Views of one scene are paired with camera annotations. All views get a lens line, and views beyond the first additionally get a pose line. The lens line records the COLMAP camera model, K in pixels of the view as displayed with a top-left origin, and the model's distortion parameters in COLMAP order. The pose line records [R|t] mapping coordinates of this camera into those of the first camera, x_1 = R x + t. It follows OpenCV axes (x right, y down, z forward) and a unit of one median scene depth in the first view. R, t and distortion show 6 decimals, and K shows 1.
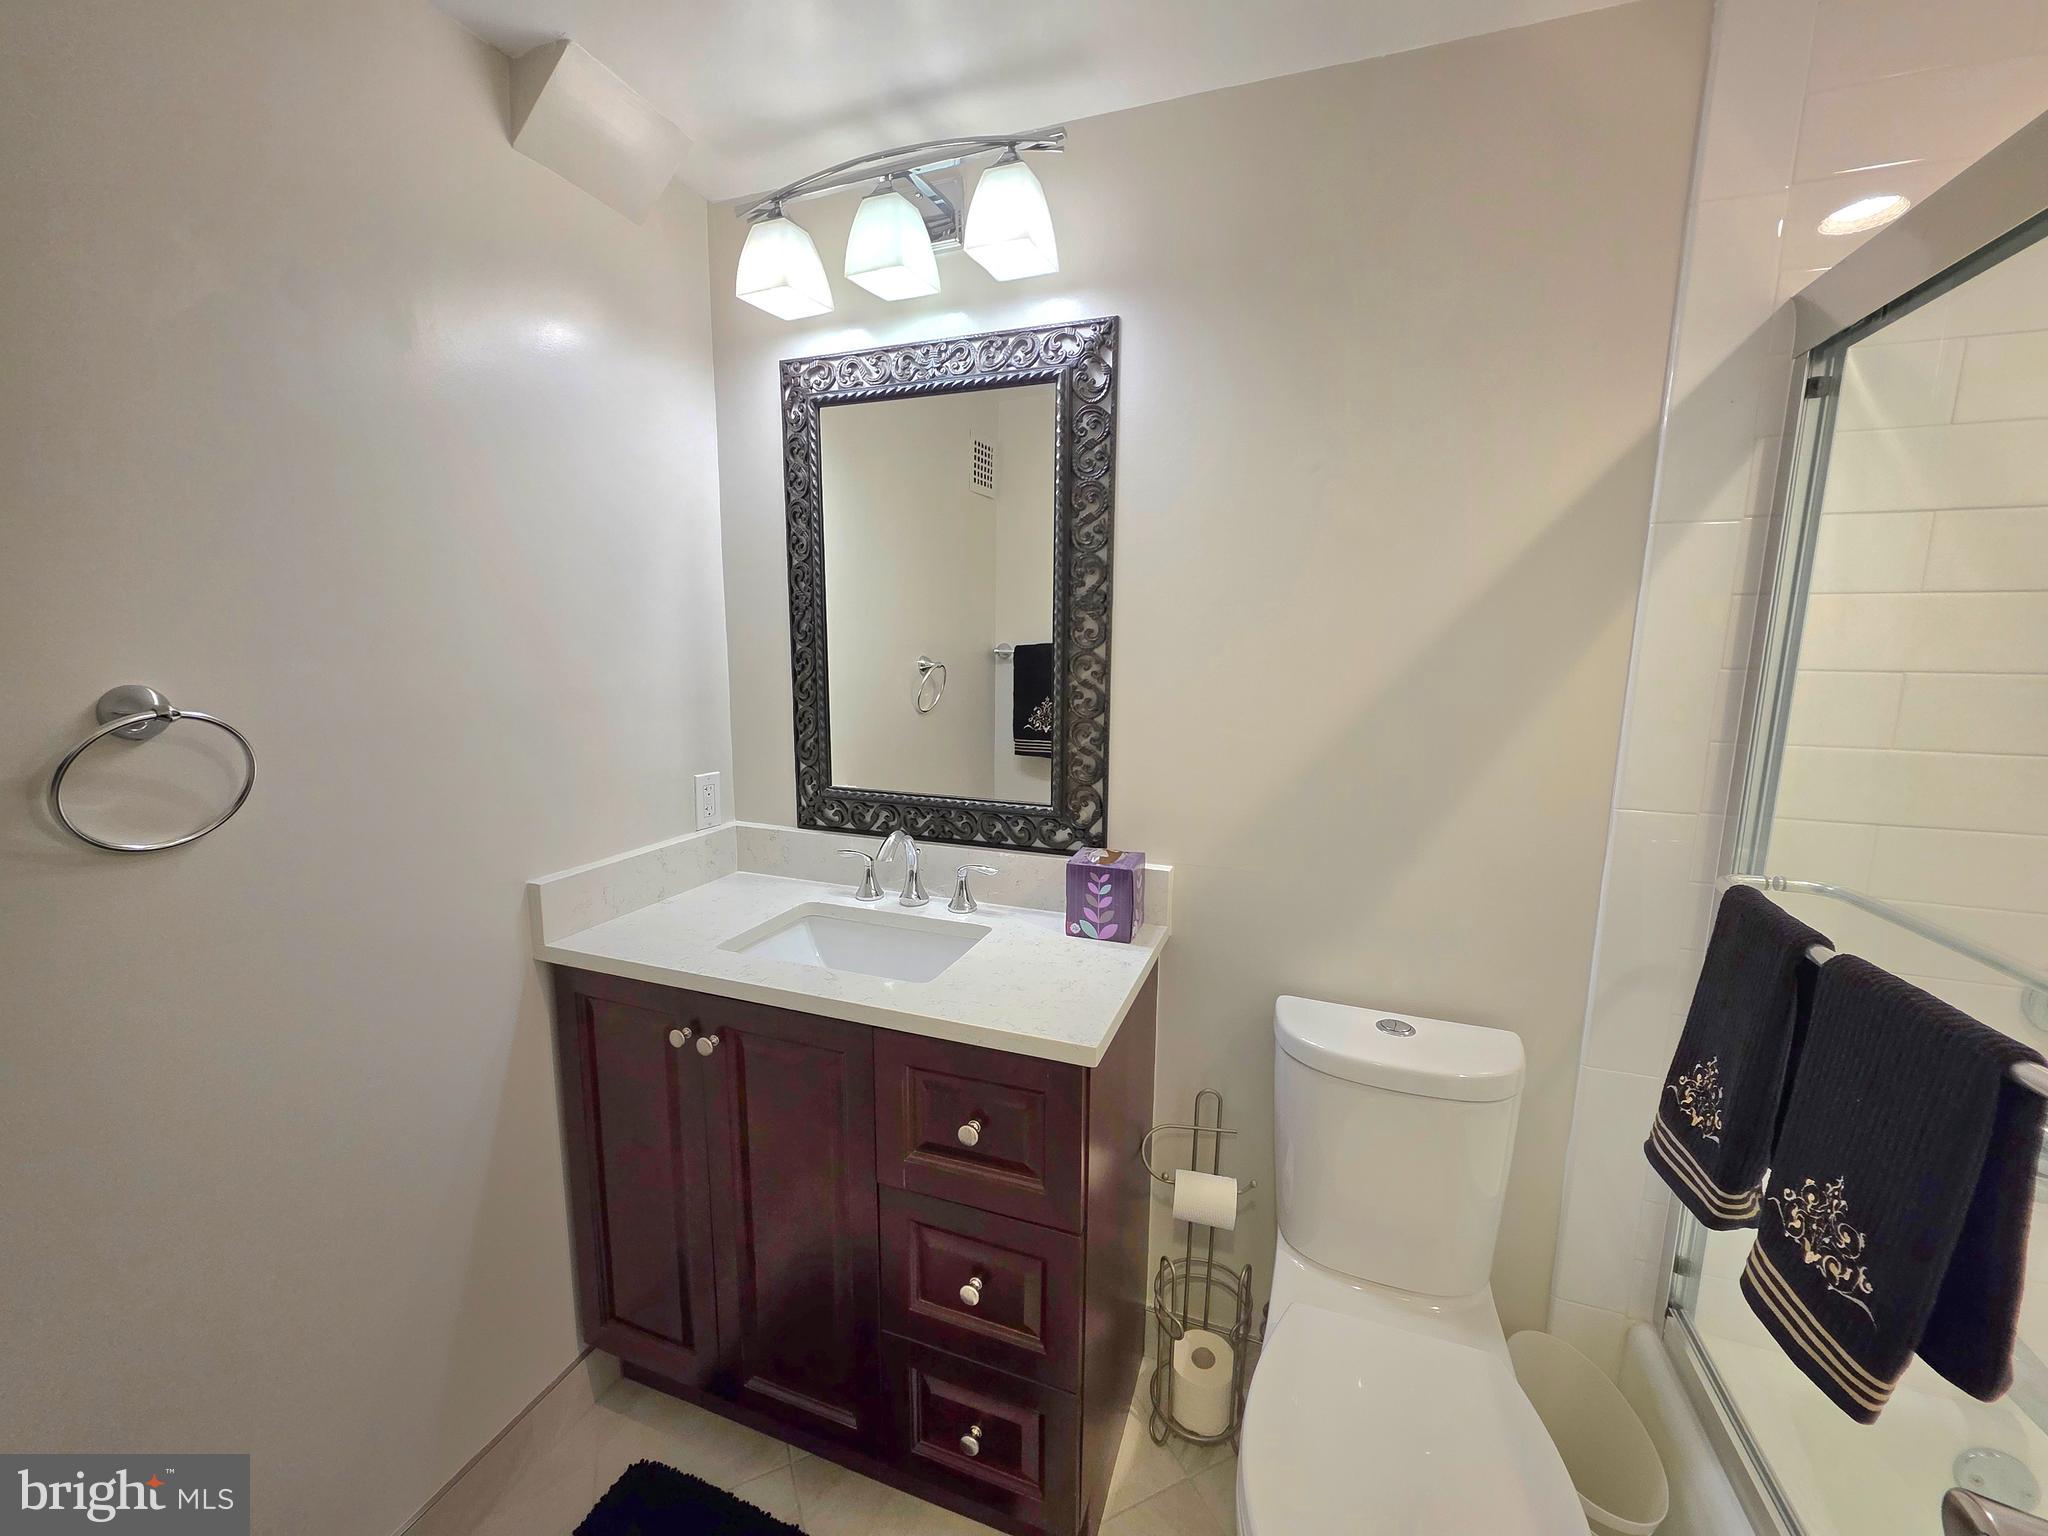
lens RADIAL K [[820.2, 0, 1022.5], [0, 820.2, 768.5], [0, 0, 1]] dist [0.000761, -0.000361]
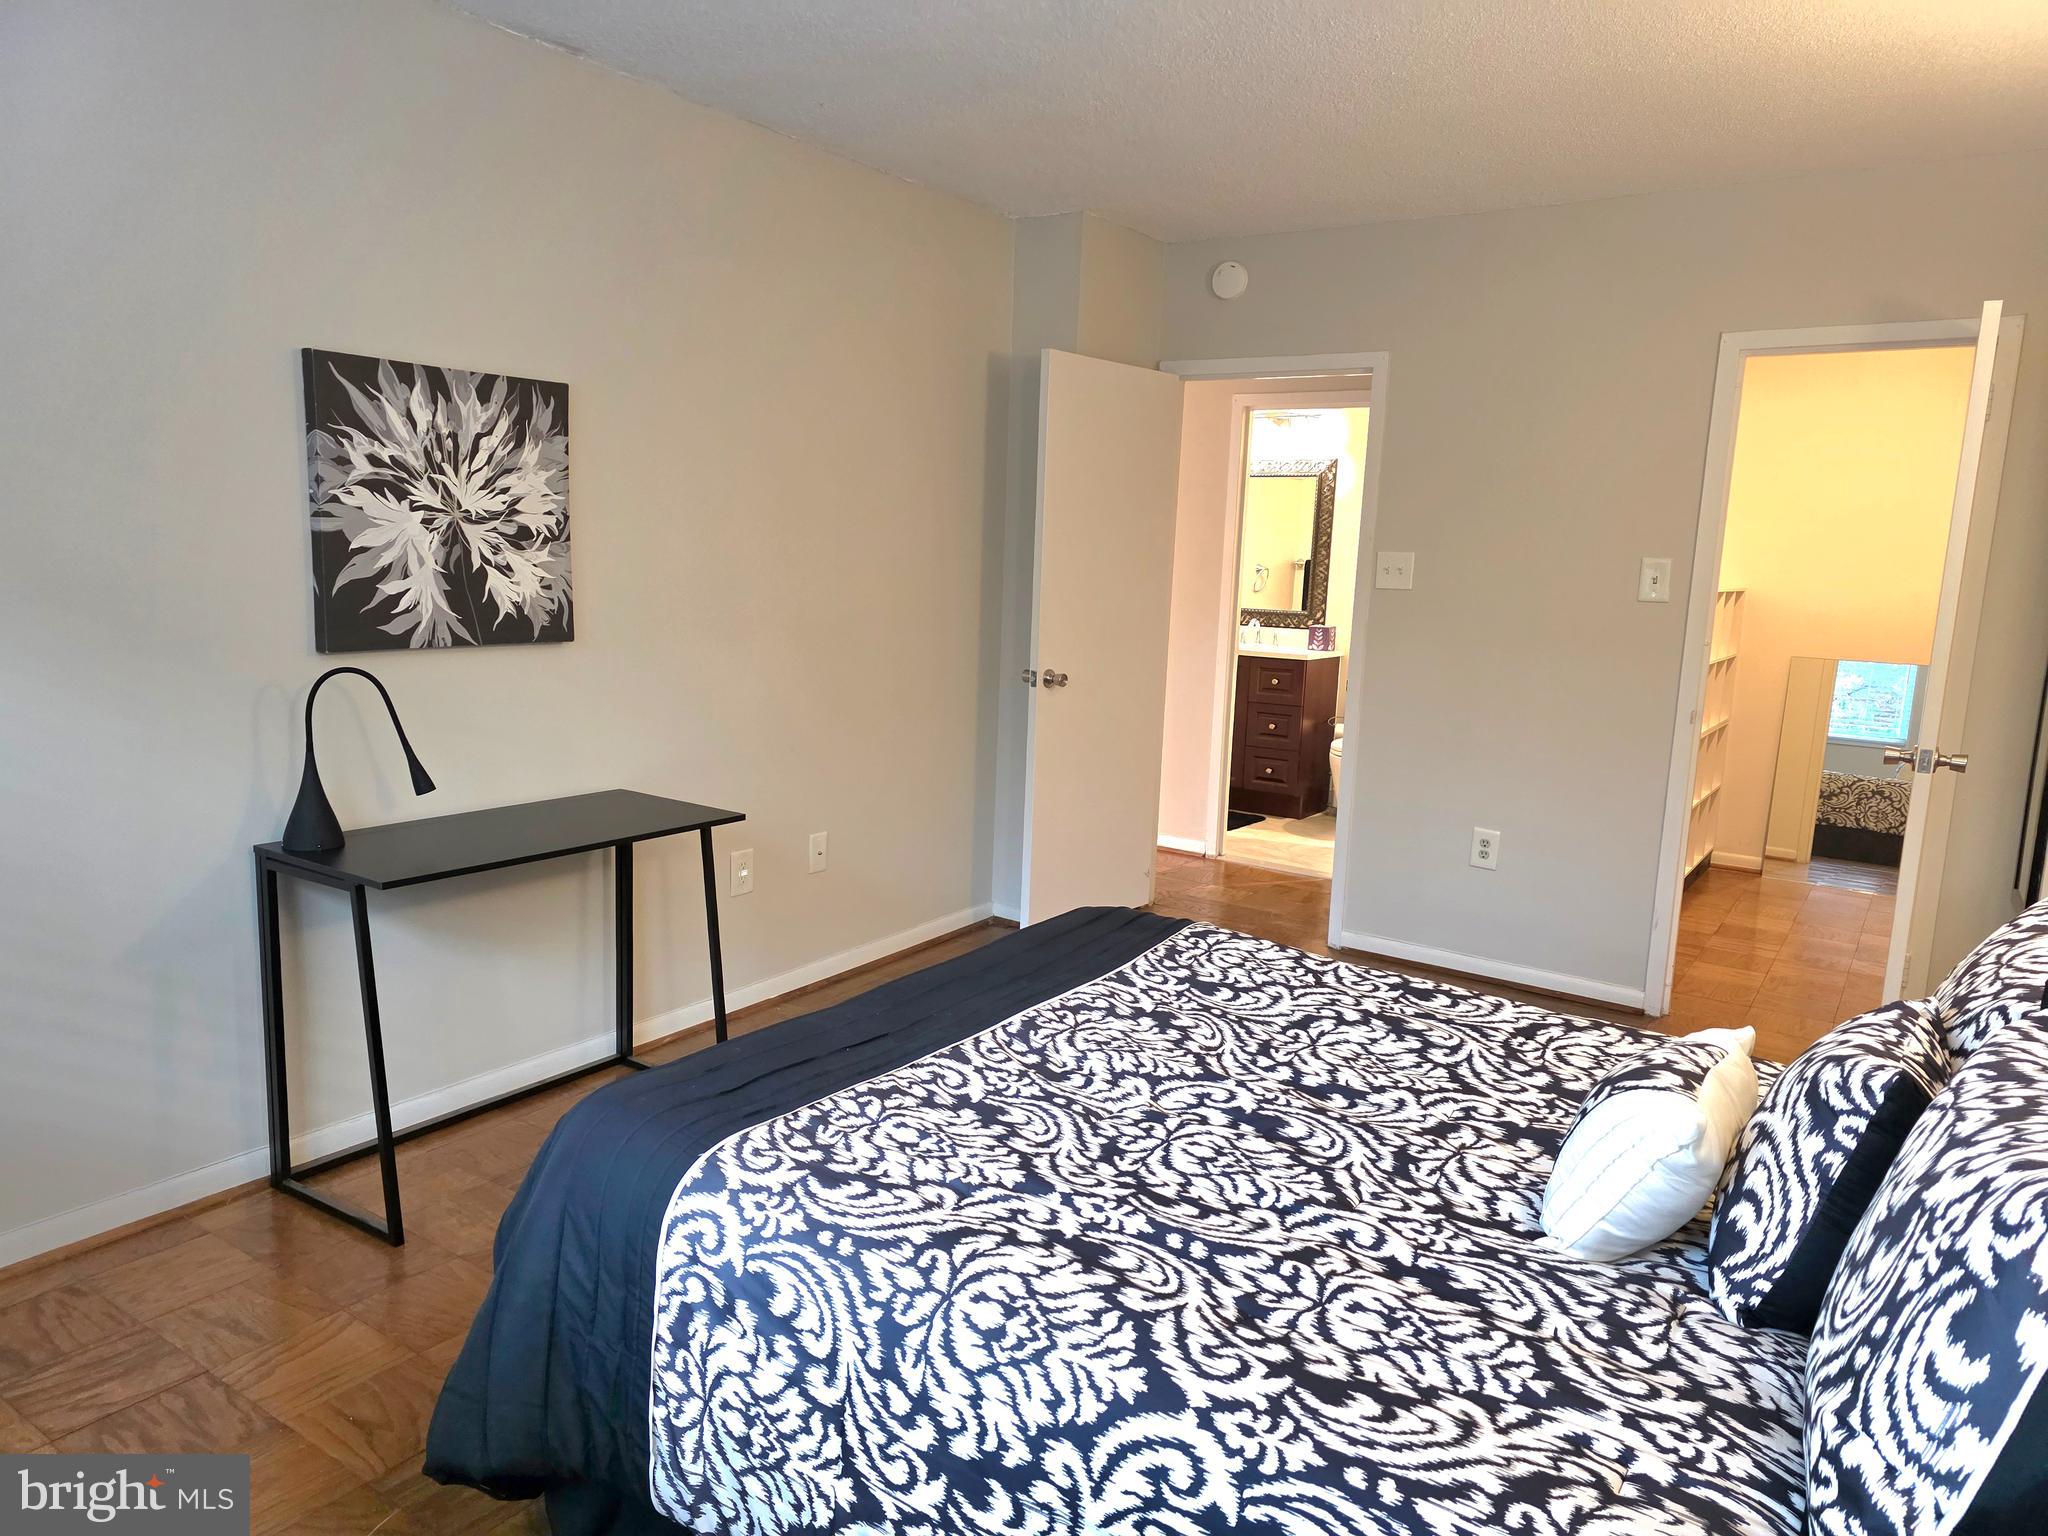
lens RADIAL K [[1373.8, 0, 1023.6], [0, 1373.8, 769.3], [0, 0, 1]] dist [0.039785, -0.024351]
pose [[0.976184, 0.067109, -0.206302, 0.107919], [-0.068410, 0.997657, 0.000826, 0.726179], [0.205874, 0.013307, 0.978488, -4.385709]]
